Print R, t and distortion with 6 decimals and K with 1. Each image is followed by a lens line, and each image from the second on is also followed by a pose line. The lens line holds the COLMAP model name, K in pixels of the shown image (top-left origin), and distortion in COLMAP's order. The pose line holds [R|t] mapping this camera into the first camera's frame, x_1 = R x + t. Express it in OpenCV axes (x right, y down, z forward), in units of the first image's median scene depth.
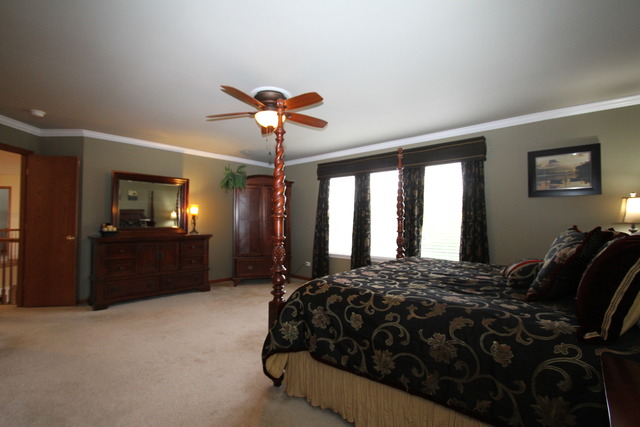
lens RADIAL K [[299.6, 0, 321.2], [0, 299.6, 217.4], [0, 0, 1]] dist [-0.002996, -0.000334]
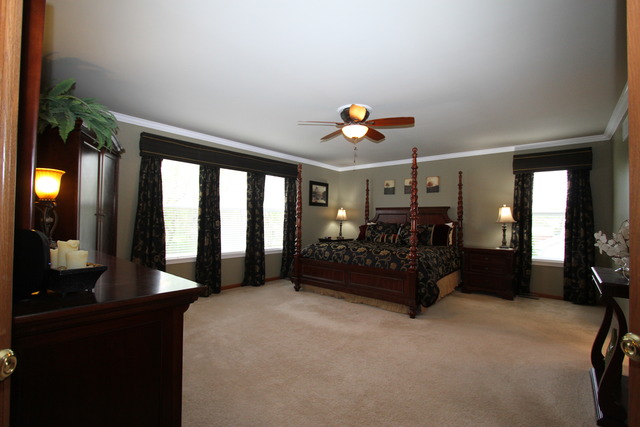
lens RADIAL K [[299.6, 0, 321.2], [0, 299.6, 217.4], [0, 0, 1]] dist [-0.002996, -0.000334]
pose [[-0.016599, 0.002704, 0.999859, -1.123110], [-0.027926, 0.999605, -0.003167, 0.008567], [-0.999472, -0.027974, -0.016517, 0.955796]]
